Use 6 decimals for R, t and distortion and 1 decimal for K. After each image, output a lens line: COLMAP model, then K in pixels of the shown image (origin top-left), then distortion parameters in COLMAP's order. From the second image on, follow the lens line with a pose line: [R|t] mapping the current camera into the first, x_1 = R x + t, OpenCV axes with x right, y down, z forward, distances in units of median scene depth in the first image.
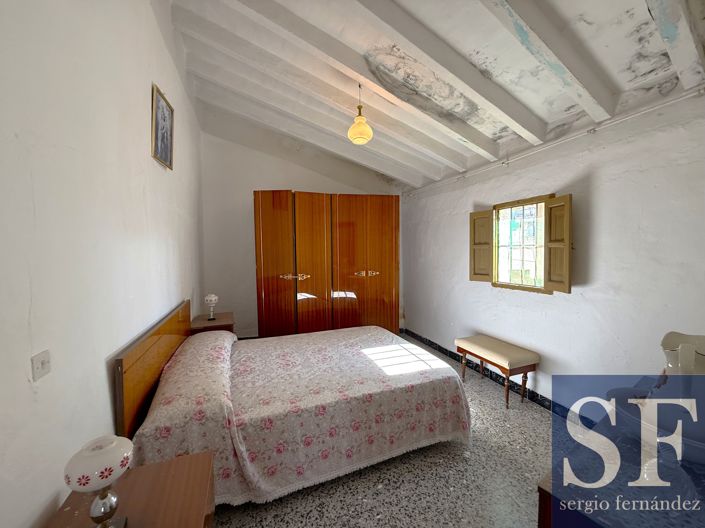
lens RADIAL K [[284.2, 0, 350.9], [0, 284.2, 262.8], [0, 0, 1]] dist [0.007678, -0.000038]
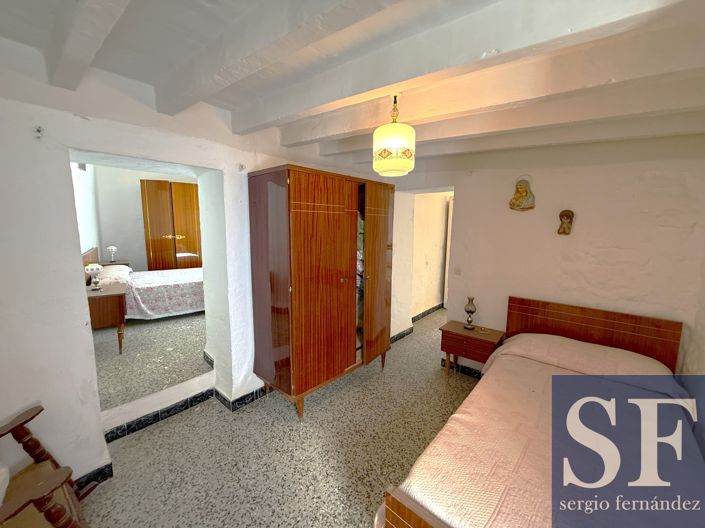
lens RADIAL K [[284.2, 0, 350.9], [0, 284.2, 262.8], [0, 0, 1]] dist [0.007678, -0.000038]
pose [[0.959094, -0.011580, 0.282851, 0.473024], [-0.011204, 0.996828, 0.078800, 0.092318], [-0.282866, -0.078745, 0.955921, -1.274508]]
